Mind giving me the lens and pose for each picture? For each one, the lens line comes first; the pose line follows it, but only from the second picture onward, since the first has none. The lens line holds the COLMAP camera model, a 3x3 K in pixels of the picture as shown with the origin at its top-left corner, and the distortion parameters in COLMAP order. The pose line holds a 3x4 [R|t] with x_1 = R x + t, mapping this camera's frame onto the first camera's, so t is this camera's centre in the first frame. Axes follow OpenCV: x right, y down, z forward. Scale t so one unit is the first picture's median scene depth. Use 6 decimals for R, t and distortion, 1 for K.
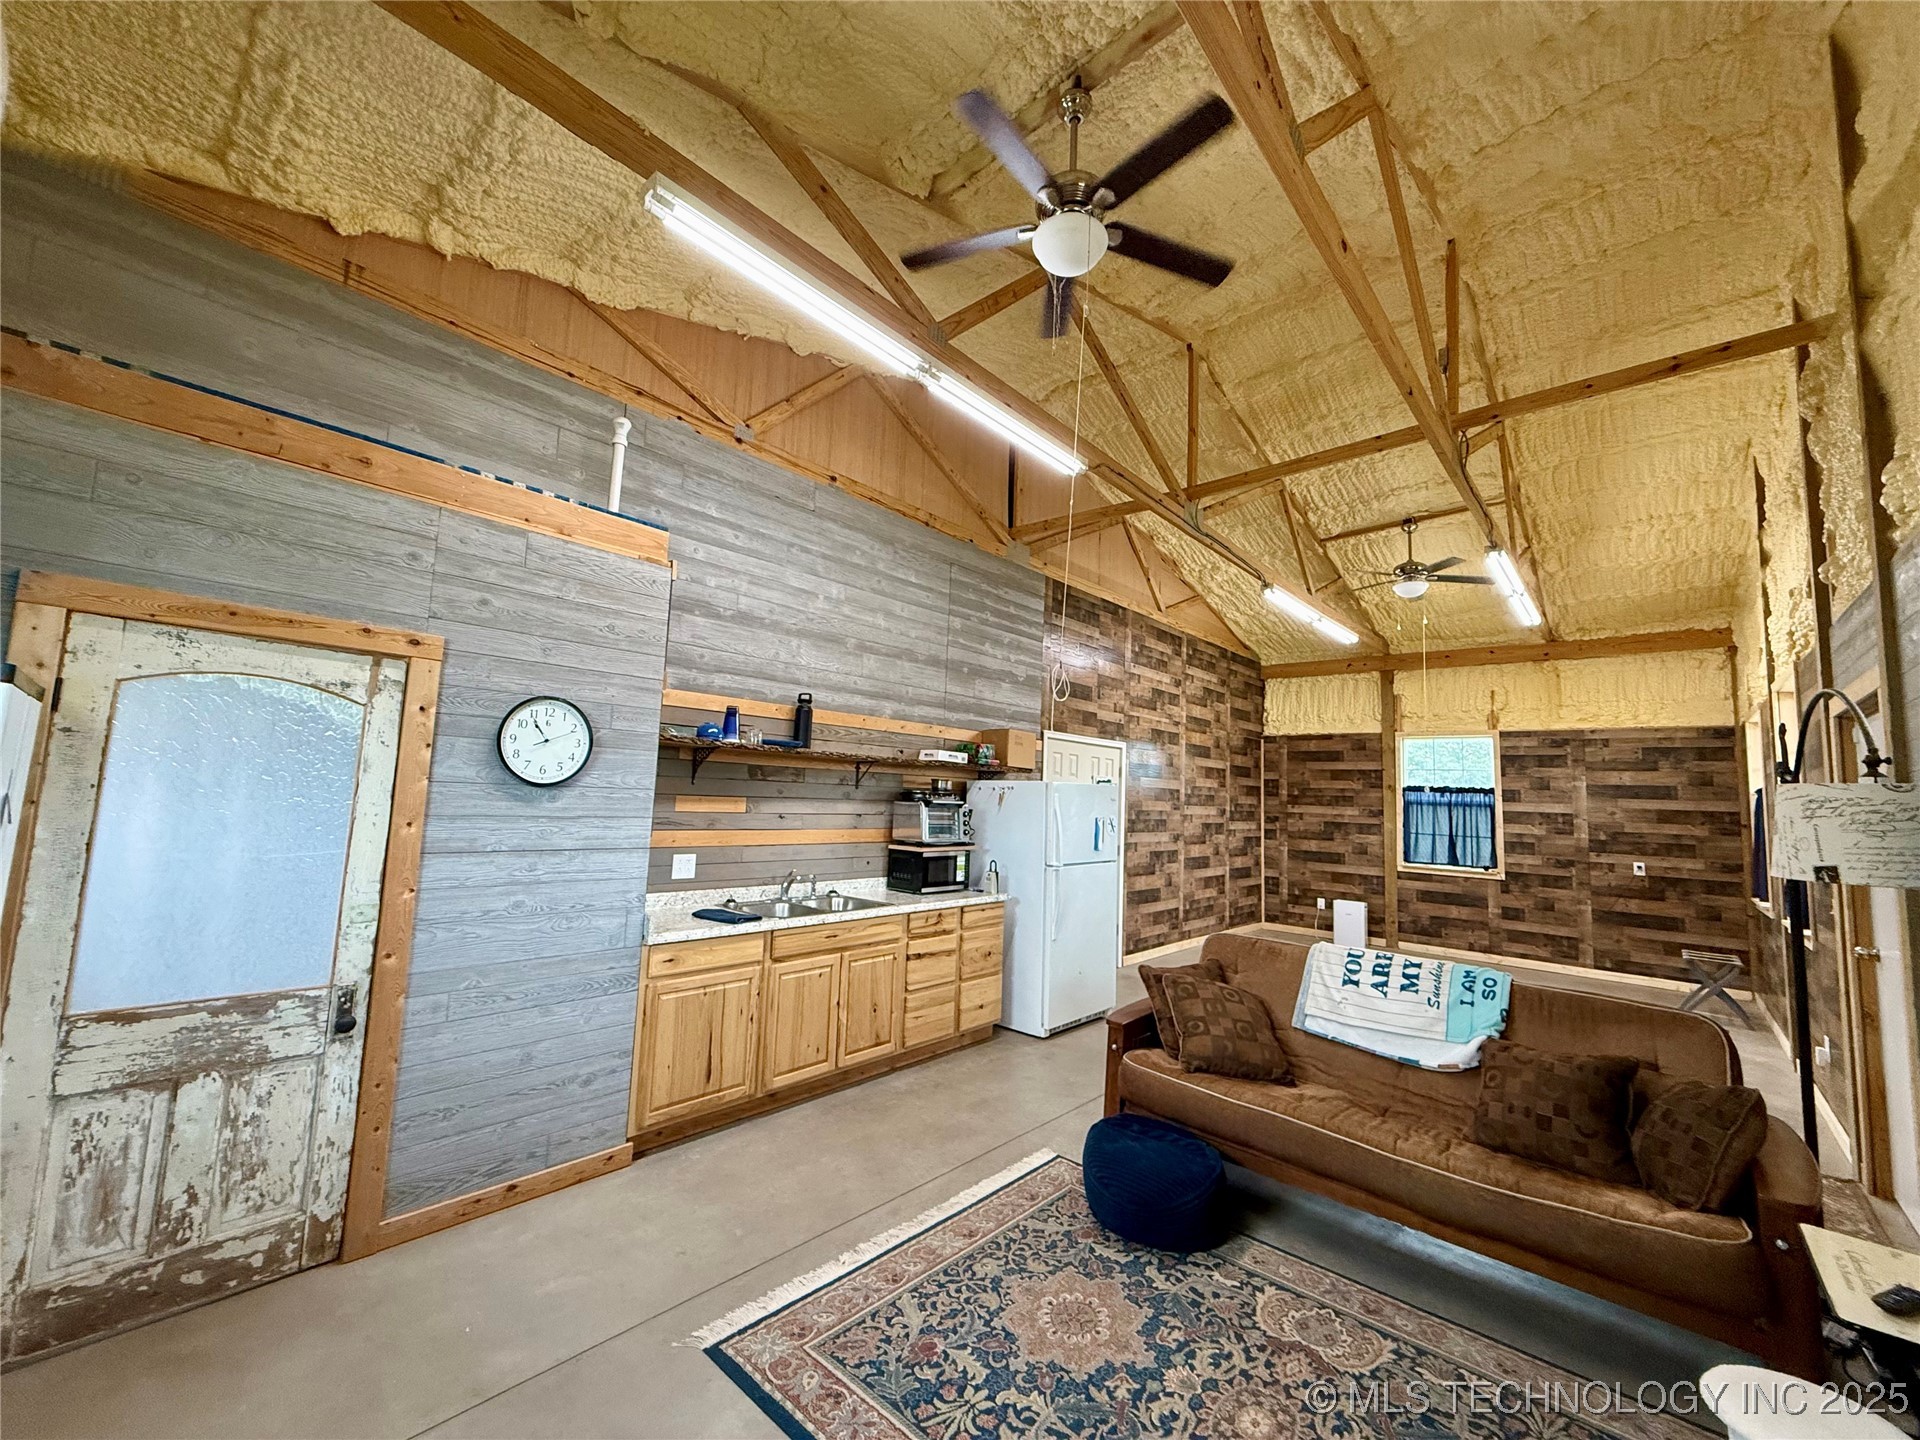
lens RADIAL K [[758.0, 0, 960.0], [0, 758.0, 720.0], [0, 0, 1]] dist [-0.009455, 0.000081]
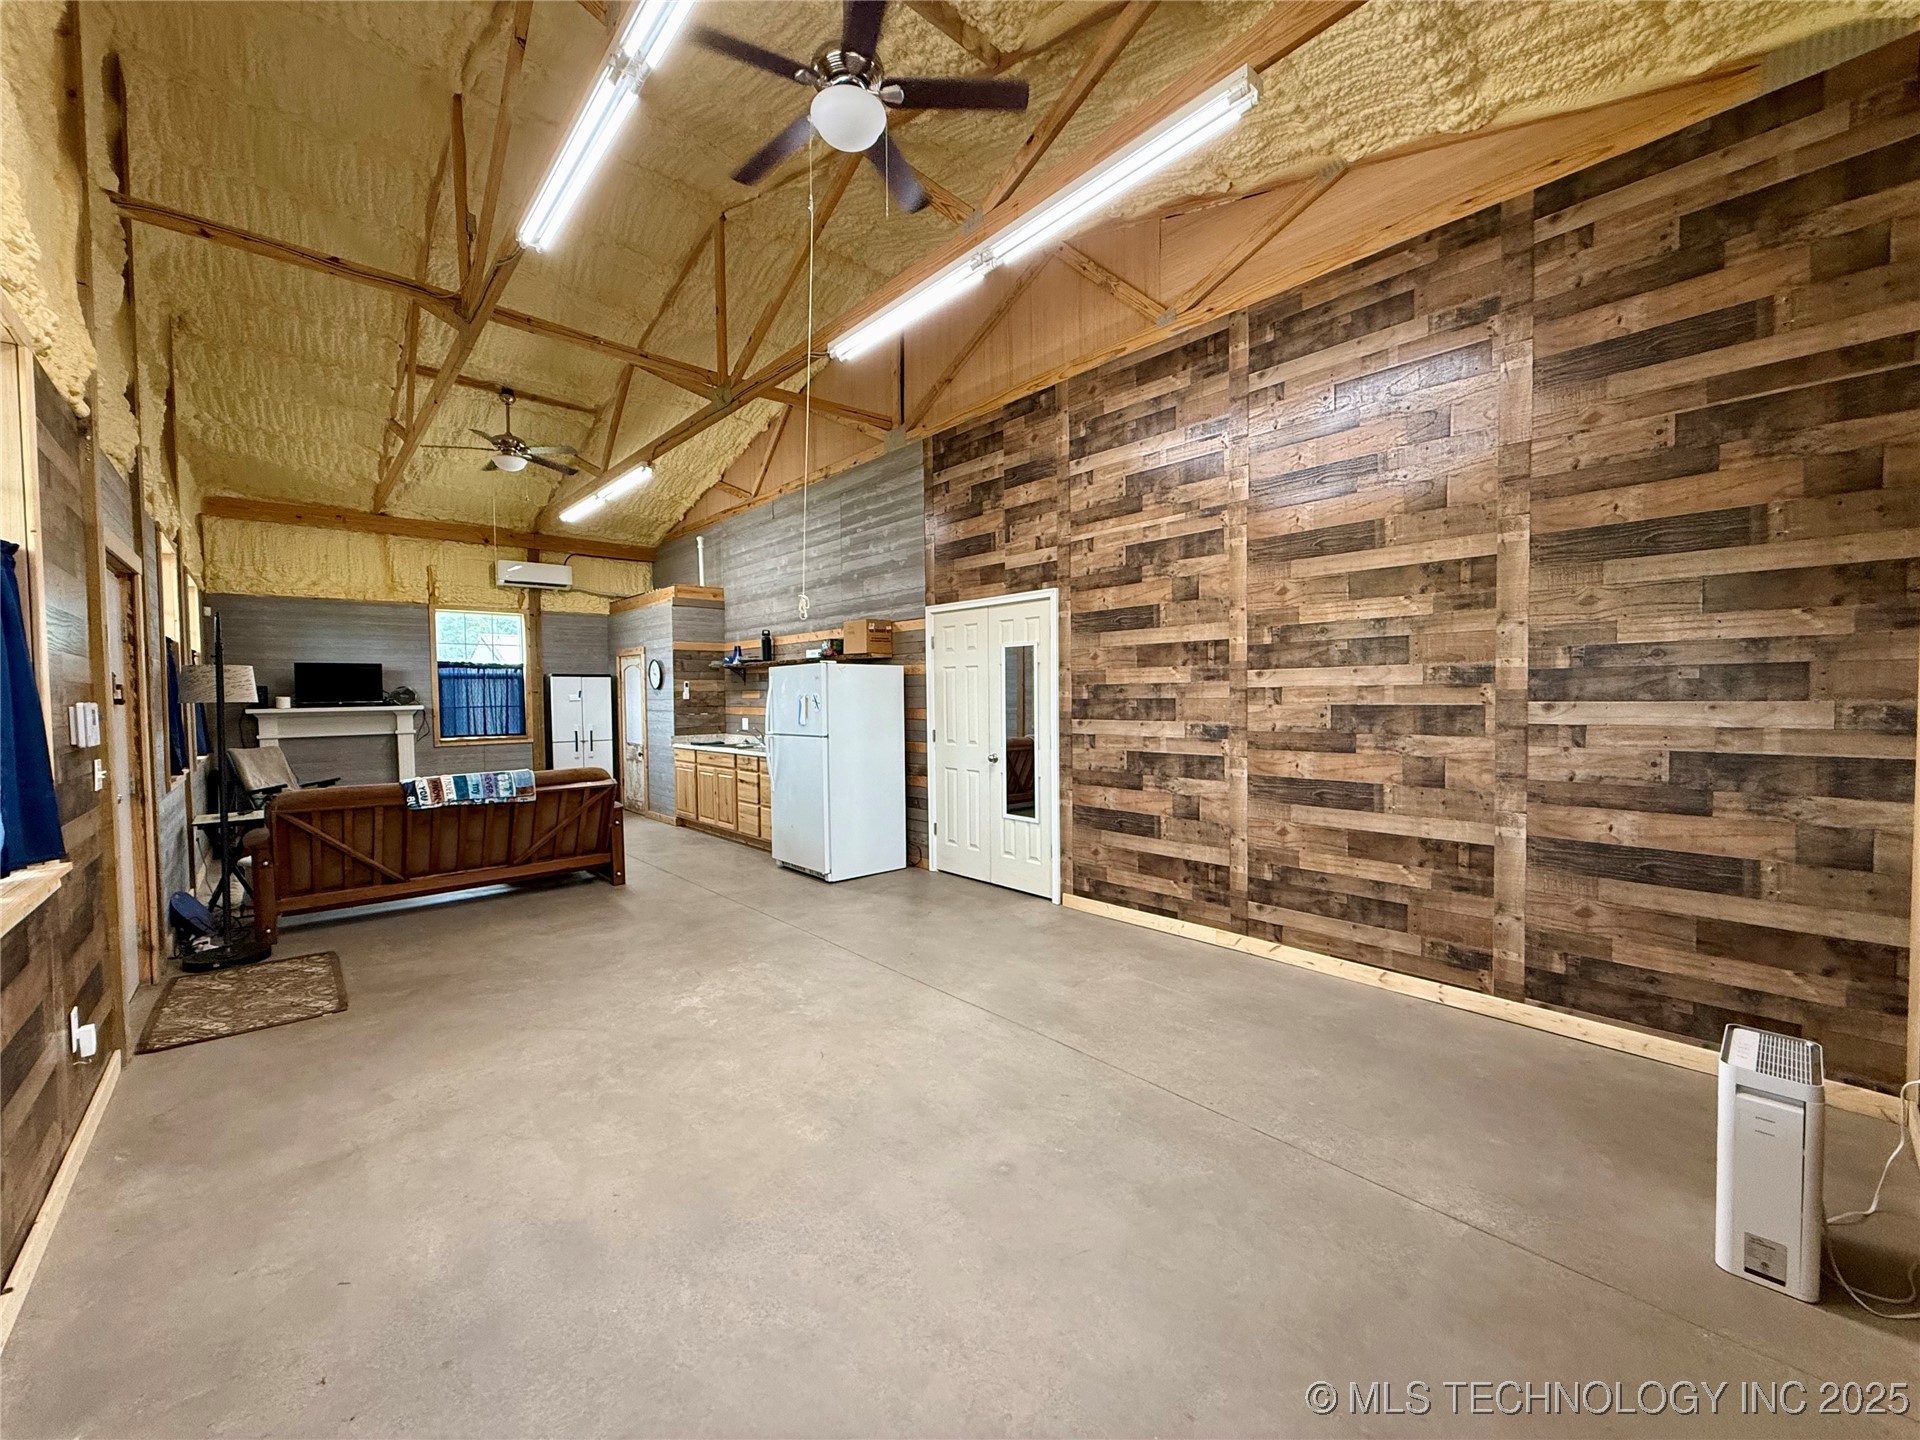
lens RADIAL K [[760.2, 0, 955.3], [0, 760.2, 719.0], [0, 0, 1]] dist [-0.000068, 0.000384]
pose [[-0.109957, -0.007381, -0.993909, 1.361841], [0.105385, 0.994249, -0.019042, 0.226500], [0.988334, -0.106837, -0.108546, 1.453818]]
